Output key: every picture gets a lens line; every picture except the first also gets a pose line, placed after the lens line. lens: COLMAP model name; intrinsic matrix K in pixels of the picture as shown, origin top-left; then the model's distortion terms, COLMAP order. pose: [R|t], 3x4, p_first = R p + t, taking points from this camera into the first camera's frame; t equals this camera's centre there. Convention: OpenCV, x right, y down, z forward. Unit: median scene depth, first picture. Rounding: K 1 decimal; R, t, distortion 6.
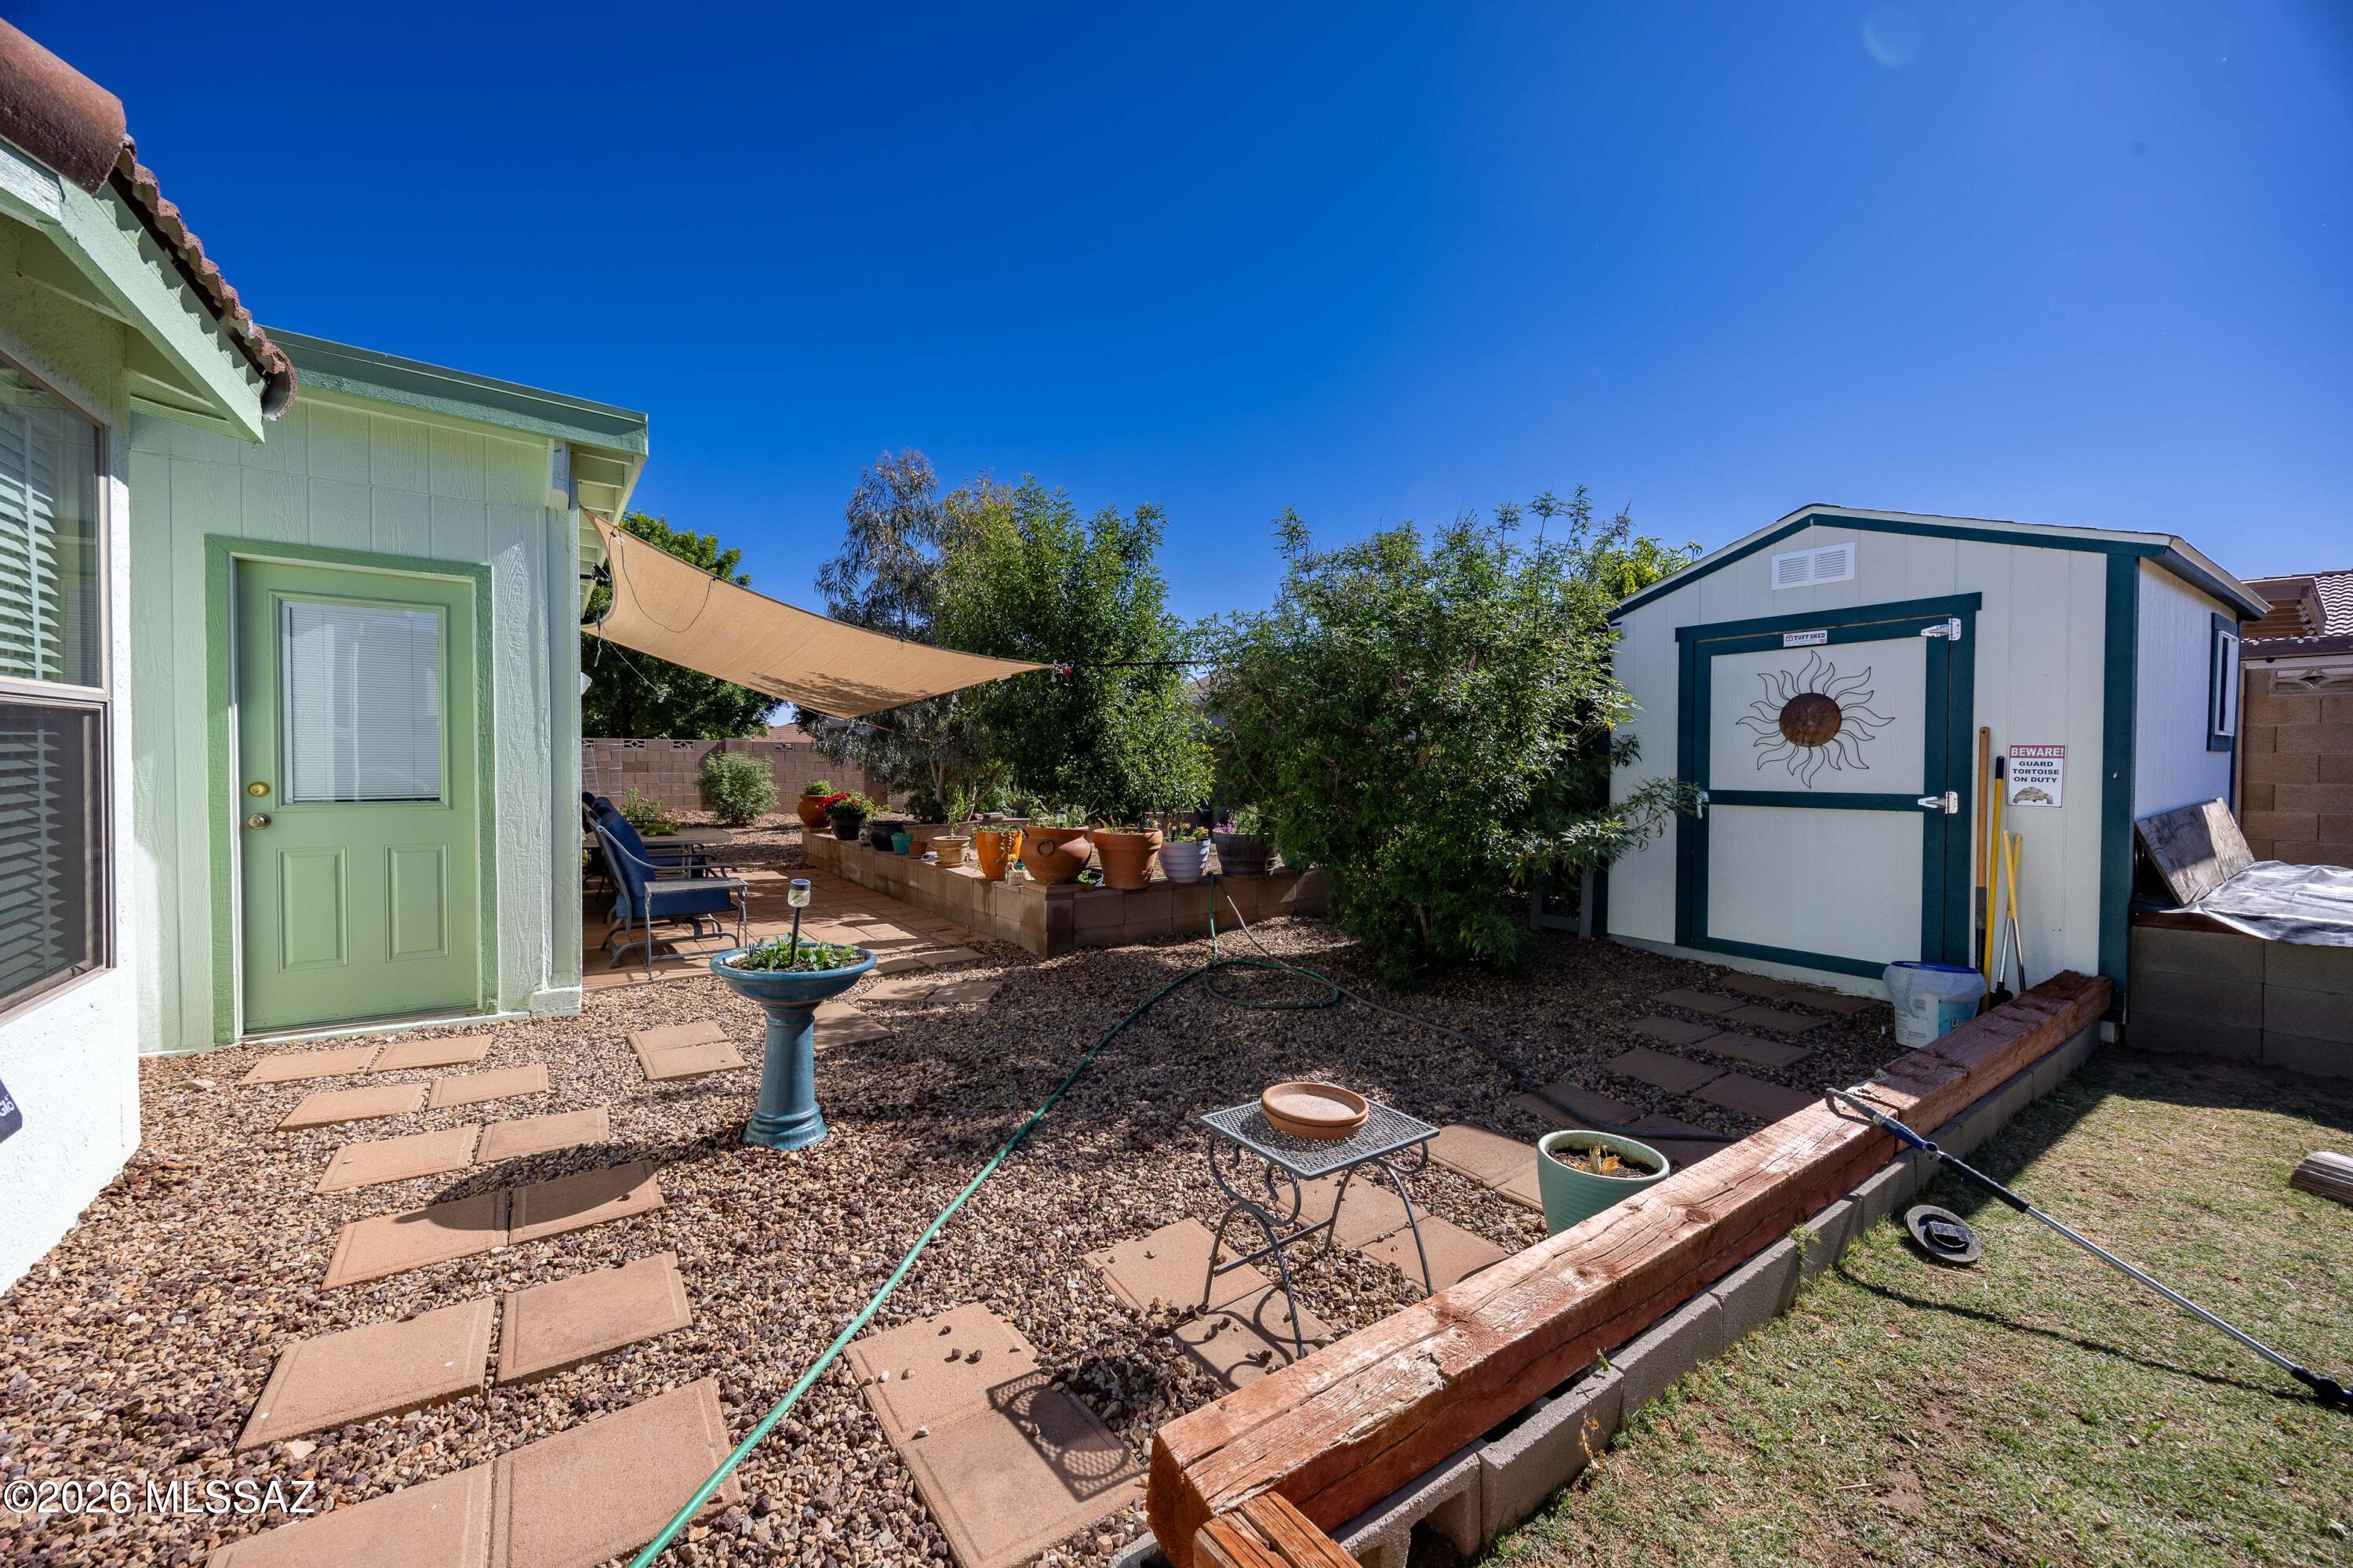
lens RADIAL K [[891.0, 0, 1171.4], [0, 891.0, 777.4], [0, 0, 1]] dist [-0.006382, -0.000015]
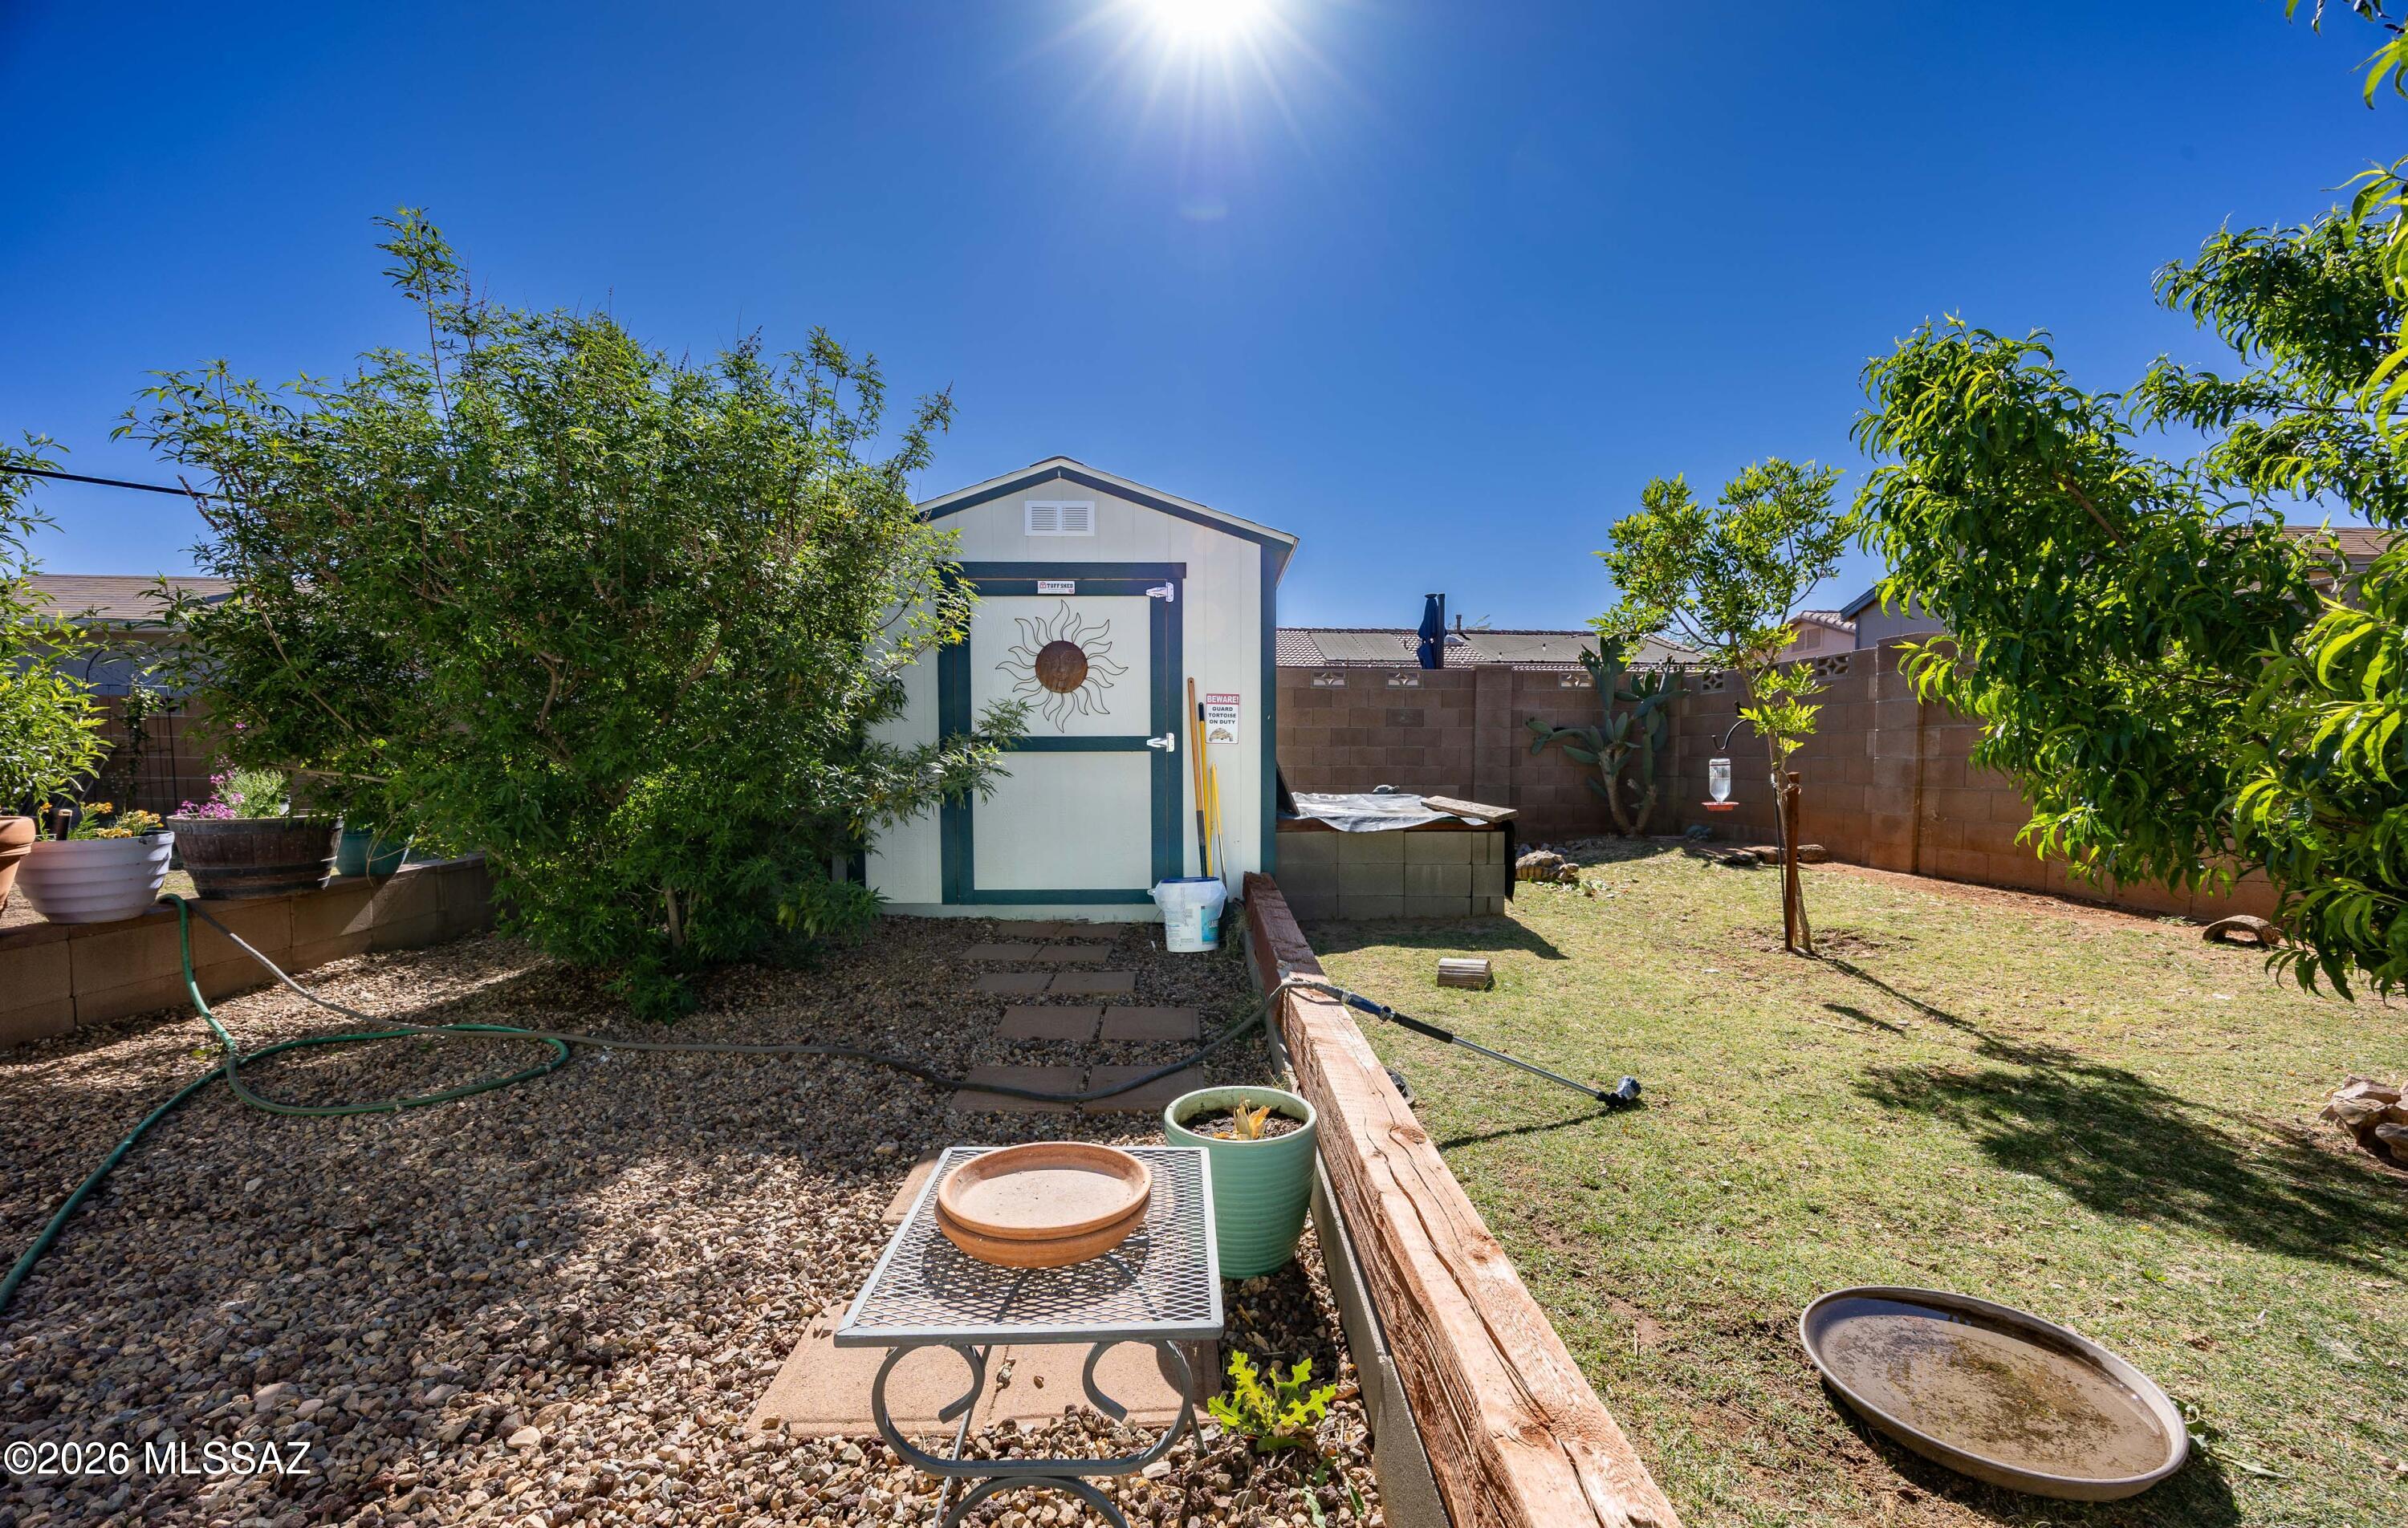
lens RADIAL K [[914.8, 0, 1209.5], [0, 914.8, 803.1], [0, 0, 1]] dist [-0.003140, 0.000130]
pose [[0.548791, -0.042446, 0.834881, -0.090757], [0.016786, 0.999068, 0.039760, 0.057404], [-0.835791, -0.007805, 0.548992, 0.279214]]
